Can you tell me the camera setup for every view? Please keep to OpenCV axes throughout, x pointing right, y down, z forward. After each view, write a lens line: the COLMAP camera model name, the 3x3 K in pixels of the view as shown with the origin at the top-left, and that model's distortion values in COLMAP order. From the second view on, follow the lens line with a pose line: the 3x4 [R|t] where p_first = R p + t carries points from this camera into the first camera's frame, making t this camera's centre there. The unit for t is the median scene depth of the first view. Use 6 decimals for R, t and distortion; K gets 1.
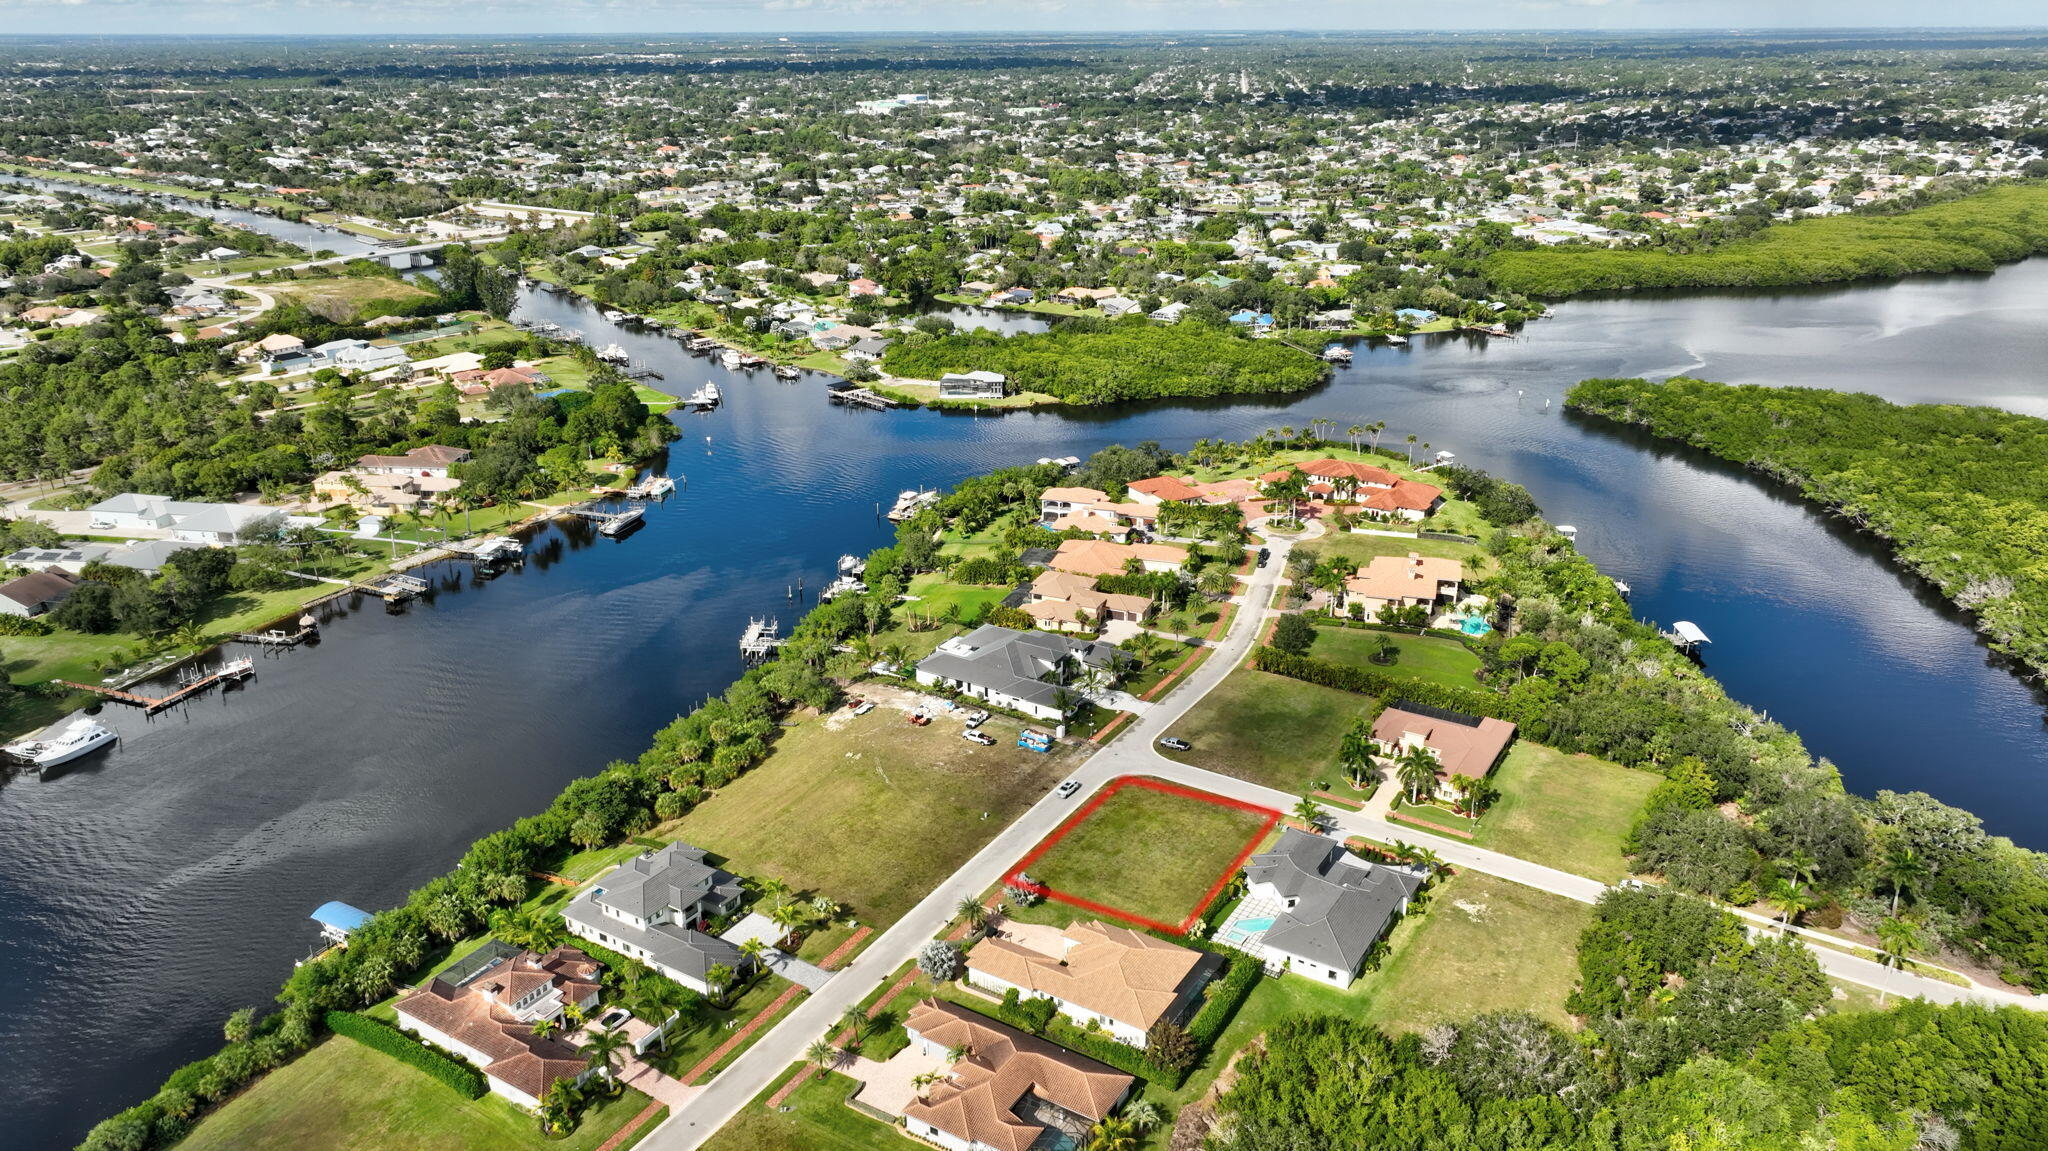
lens RADIAL K [[1439.3, 0, 1026.0], [0, 1439.3, 570.1], [0, 0, 1]] dist [-0.001916, 0.017556]
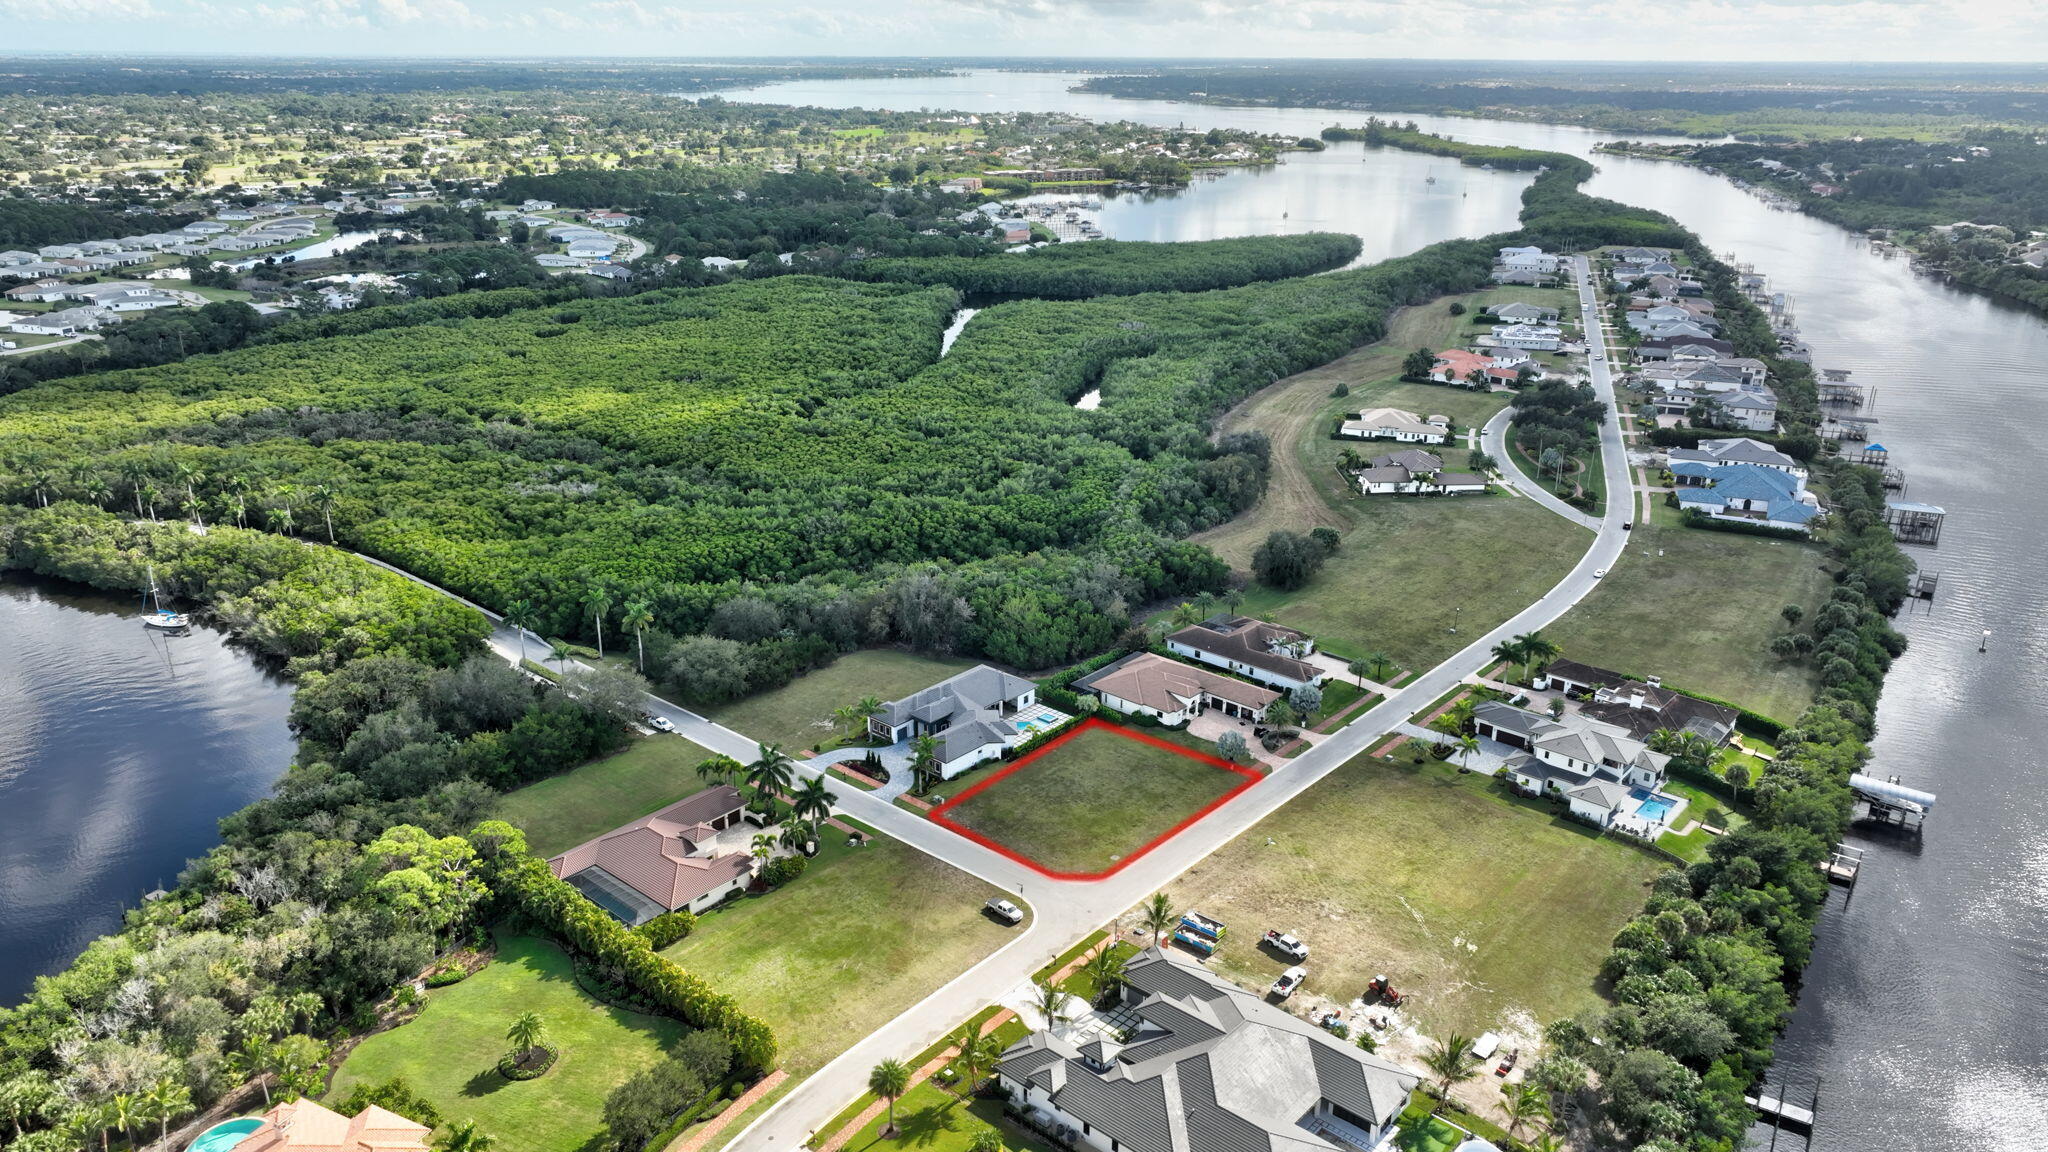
lens RADIAL K [[1439.3, 0, 1025.9], [0, 1439.3, 576.4], [0, 0, 1]] dist [-0.001916, 0.017556]
pose [[-0.986158, -0.059698, 0.154688, -0.007022], [0.056133, 0.757640, 0.650254, -0.434490], [-0.156017, 0.649936, -0.743802, 1.322938]]
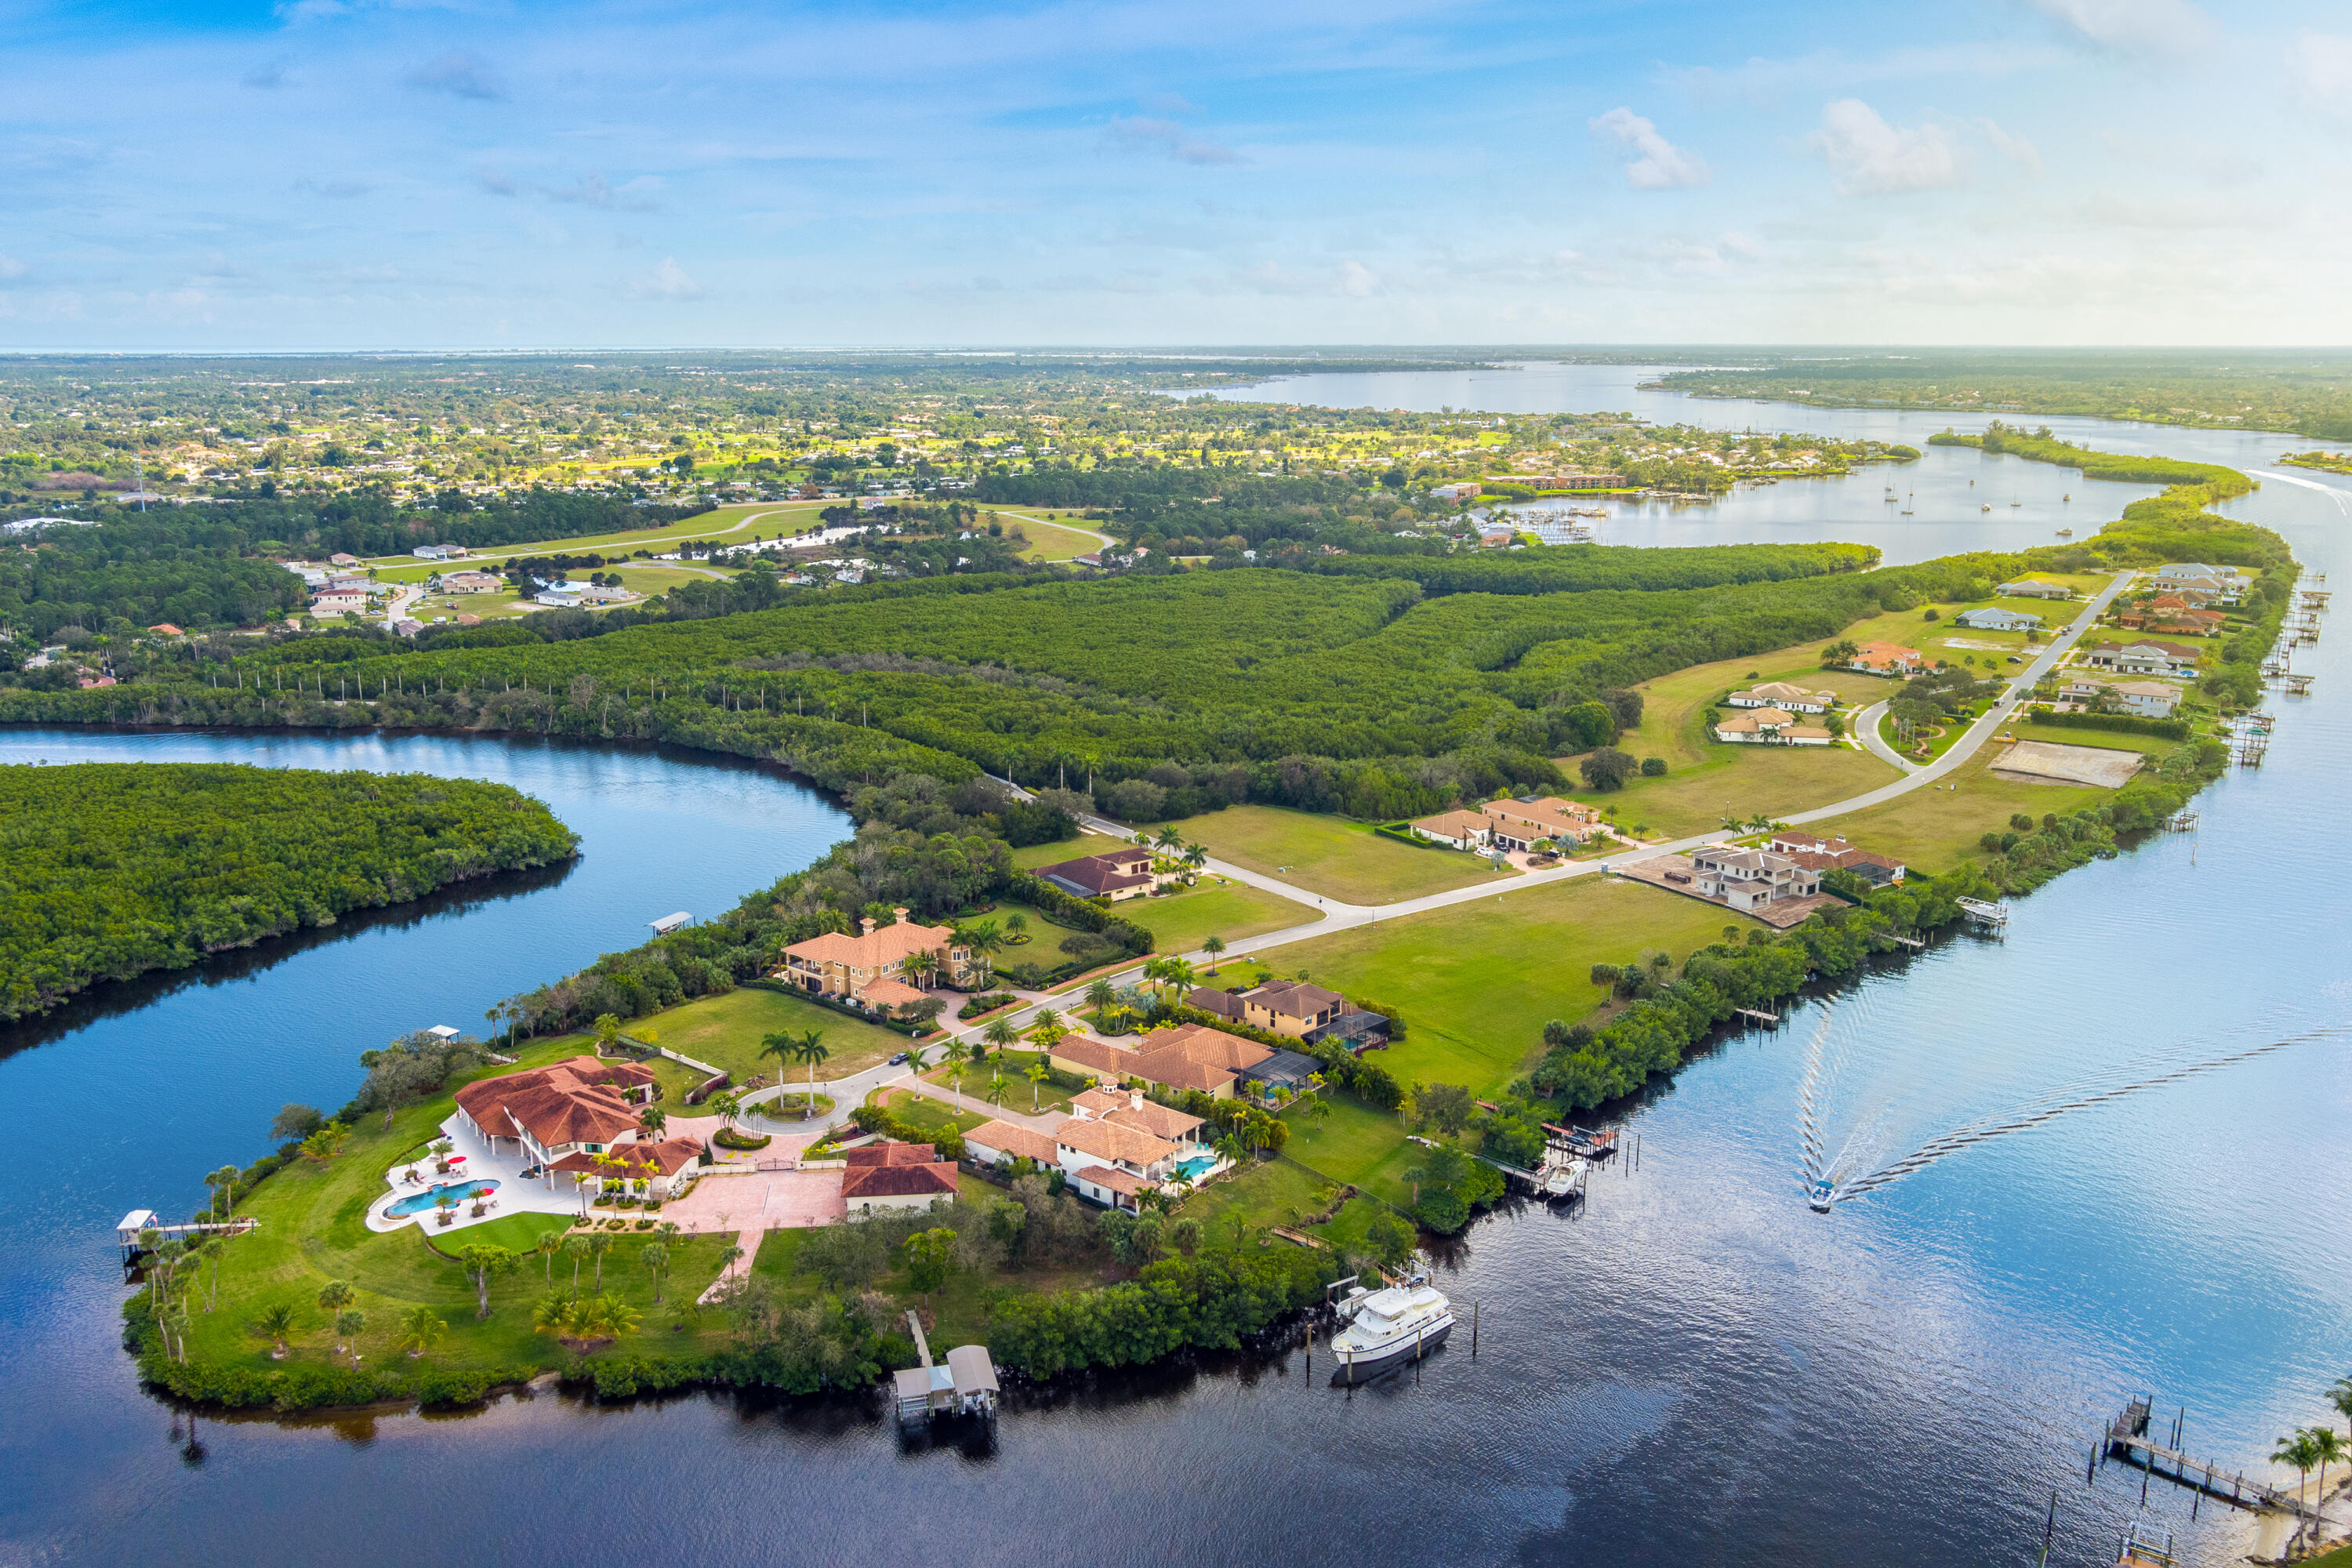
lens RADIAL K [[1867.3, 0, 1175.3], [0, 1867.3, 776.2], [0, 0, 1]] dist [-0.004439, 0.017979]
pose [[-0.925554, -0.085345, 0.368872, -0.299920], [0.136017, 0.834274, 0.534309, -0.694311], [-0.353341, 0.544705, -0.760557, 1.926721]]
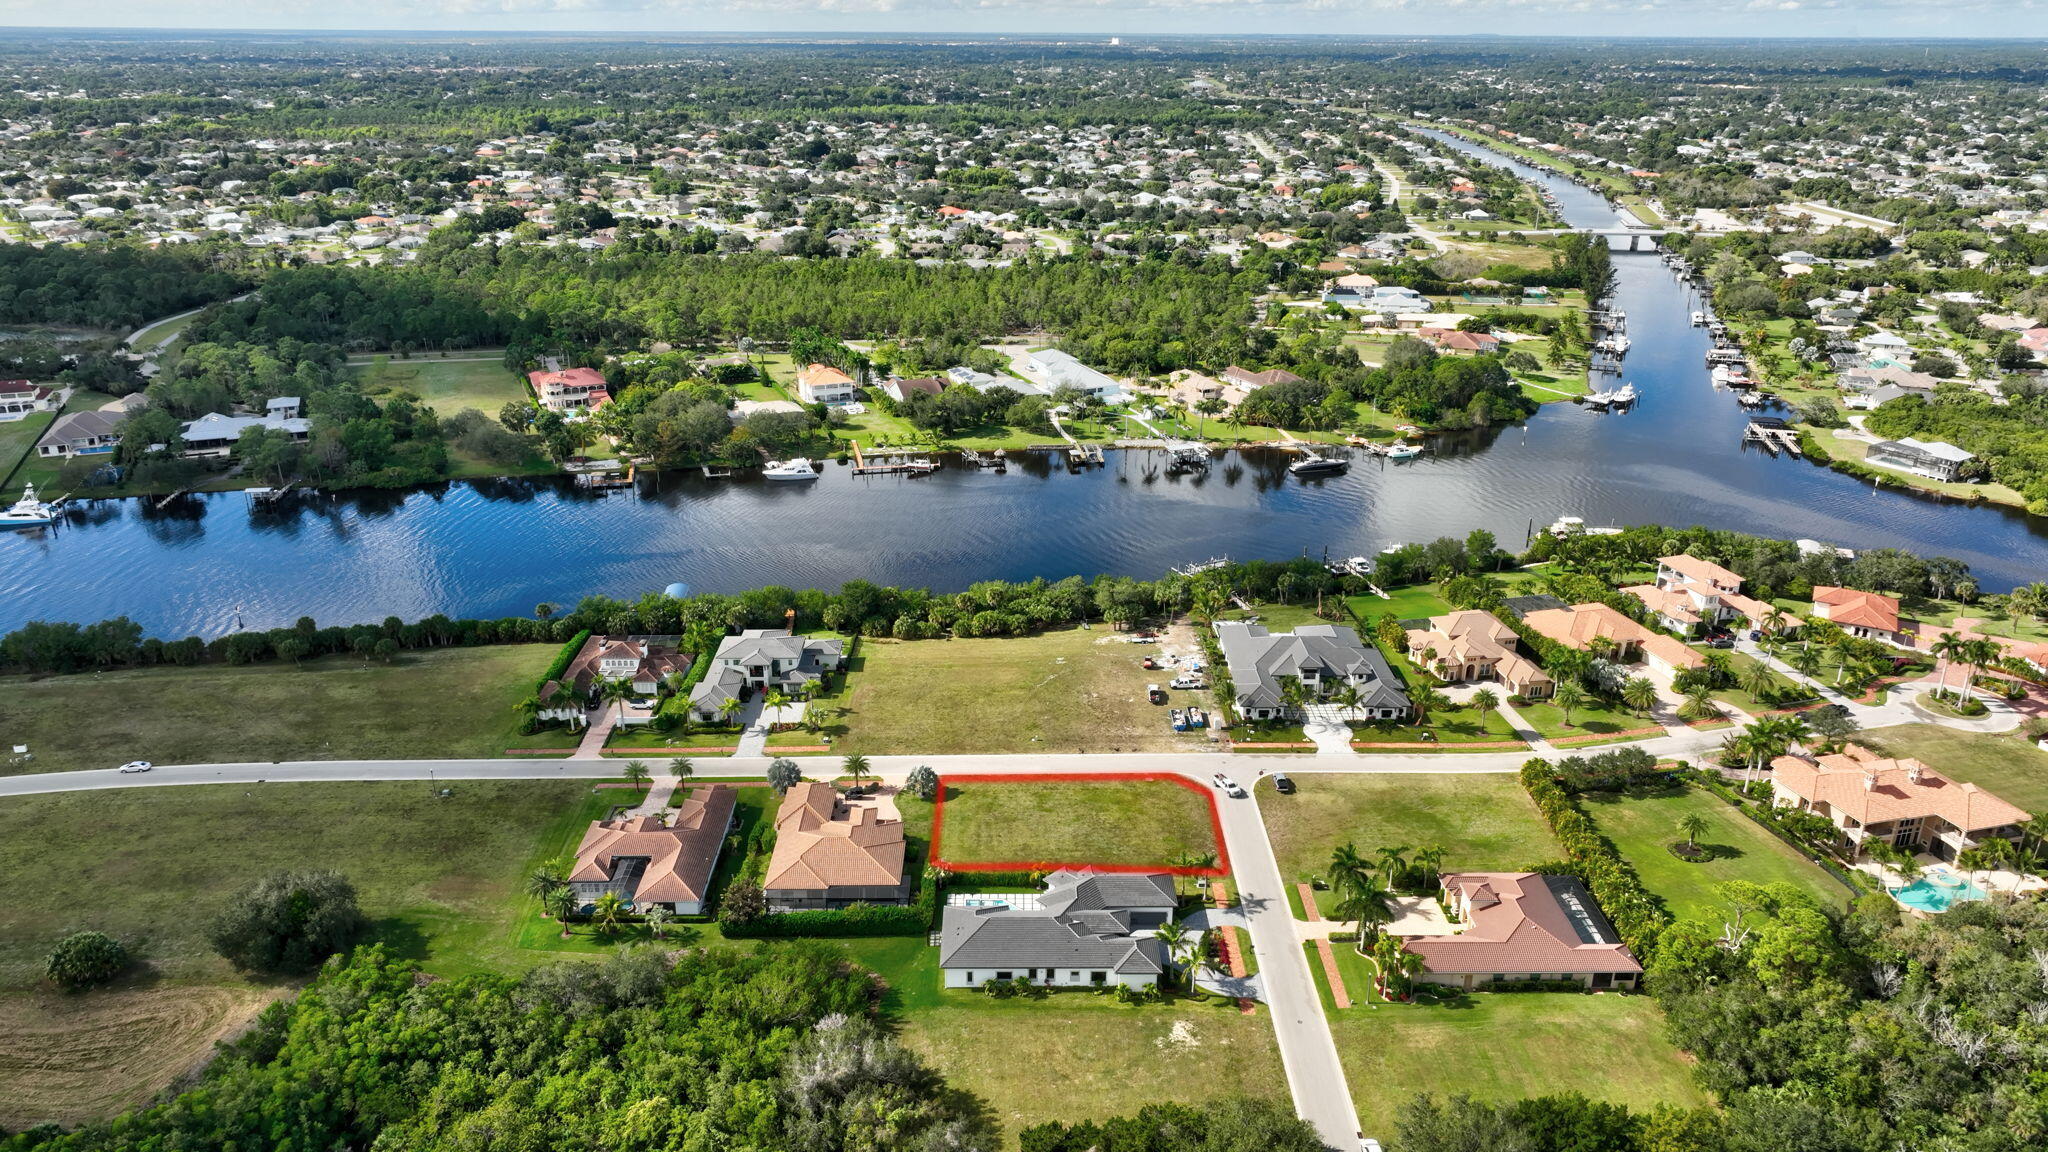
lens RADIAL K [[1439.3, 0, 1021.0], [0, 1439.3, 578.1], [0, 0, 1]] dist [-0.001916, 0.017556]
pose [[0.532392, 0.308708, -0.788199, 0.621708], [-0.306872, 0.938176, 0.160171, -0.080323], [0.788916, 0.156602, 0.594212, 0.316209]]
